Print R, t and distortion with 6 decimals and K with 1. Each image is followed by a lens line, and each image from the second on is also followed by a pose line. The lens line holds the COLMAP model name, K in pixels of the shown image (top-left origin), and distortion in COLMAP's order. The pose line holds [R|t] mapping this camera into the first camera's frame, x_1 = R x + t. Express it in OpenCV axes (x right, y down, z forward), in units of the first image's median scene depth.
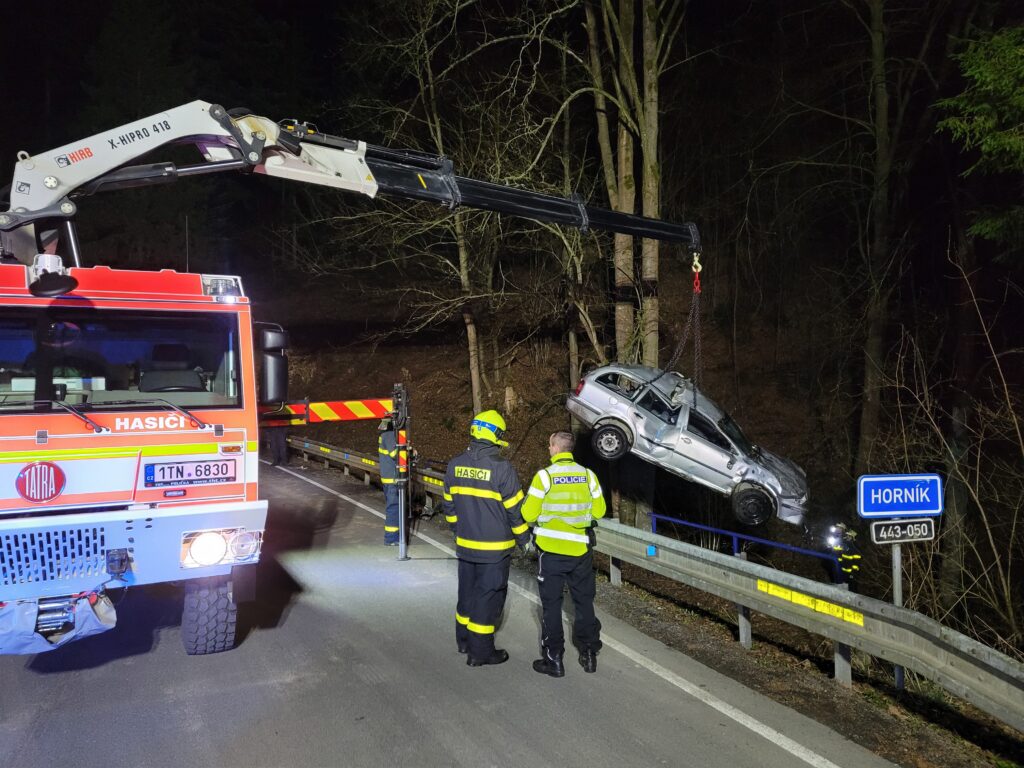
lens RADIAL K [[763.7, 0, 494.5], [0, 763.7, 377.5], [0, 0, 1]] dist [0.055966, -0.002515]
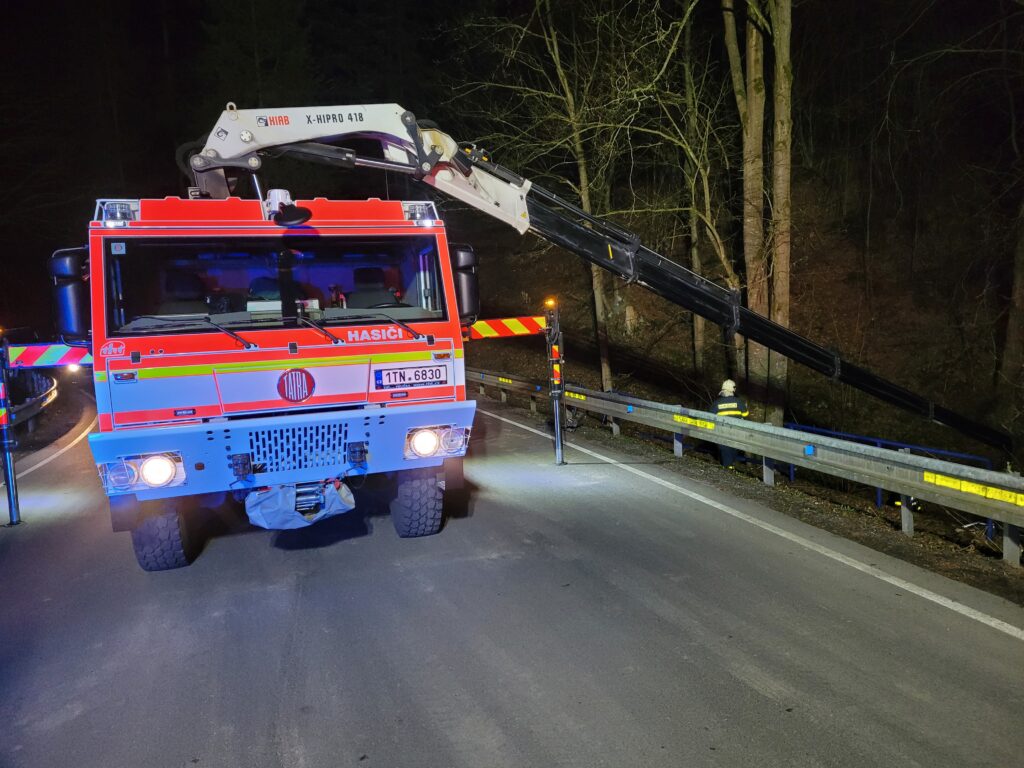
lens RADIAL K [[763.7, 0, 512.0], [0, 763.7, 384.0], [0, 0, 1]] dist [0.068394, -0.042542]
pose [[0.993488, -0.022669, -0.111657, -0.095530], [0.034258, 0.994091, 0.102998, 0.017291], [0.108663, -0.106152, 0.988395, -0.088284]]
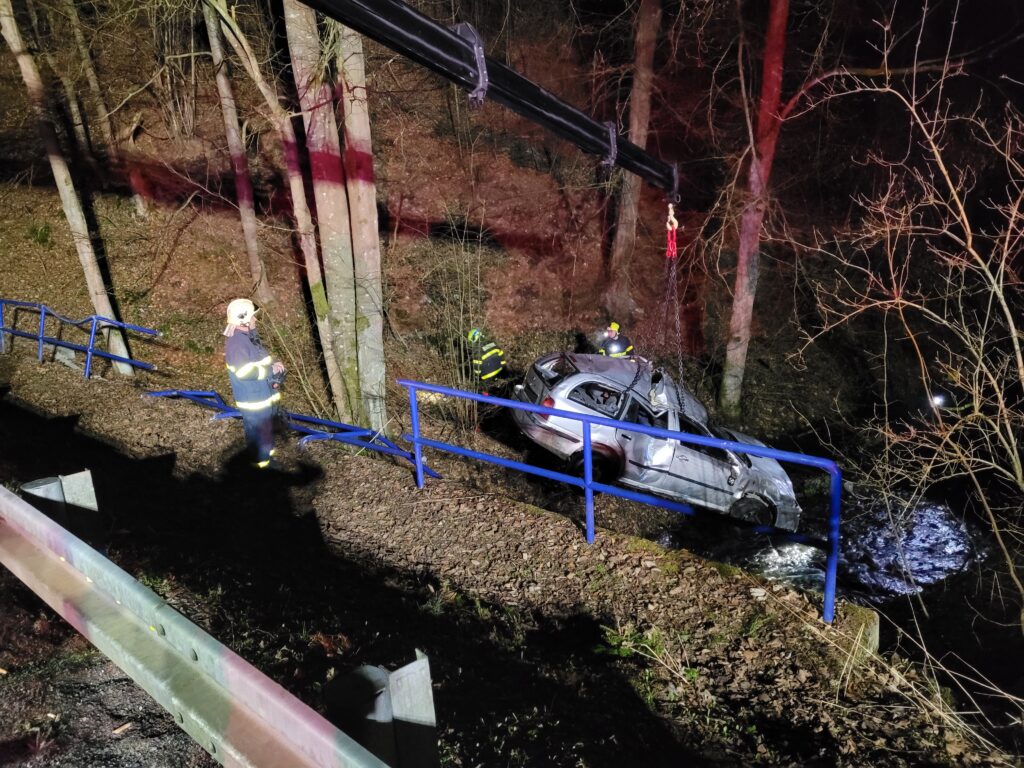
lens RADIAL K [[763.7, 0, 512.0], [0, 763.7, 384.0], [0, 0, 1]] dist [0.068394, -0.042542]
pose [[0.910965, -0.161253, 0.379658, 0.132408], [0.052680, 0.958365, 0.280646, 0.070500], [-0.409105, -0.235658, 0.881532, 0.993137]]
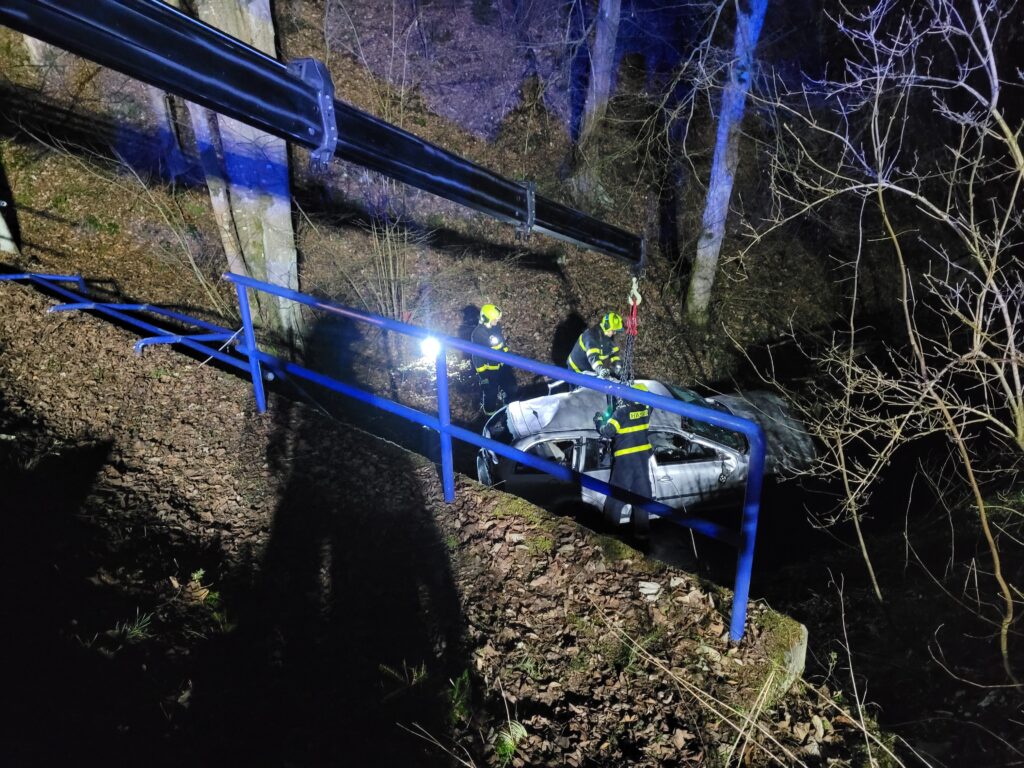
lens RADIAL K [[763.7, 0, 512.0], [0, 763.7, 384.0], [0, 0, 1]] dist [0.068394, -0.042542]
pose [[0.912063, -0.184818, 0.366036, 0.347360], [0.018984, 0.910739, 0.412547, 0.131620], [-0.409610, -0.369320, 0.834160, 1.152523]]
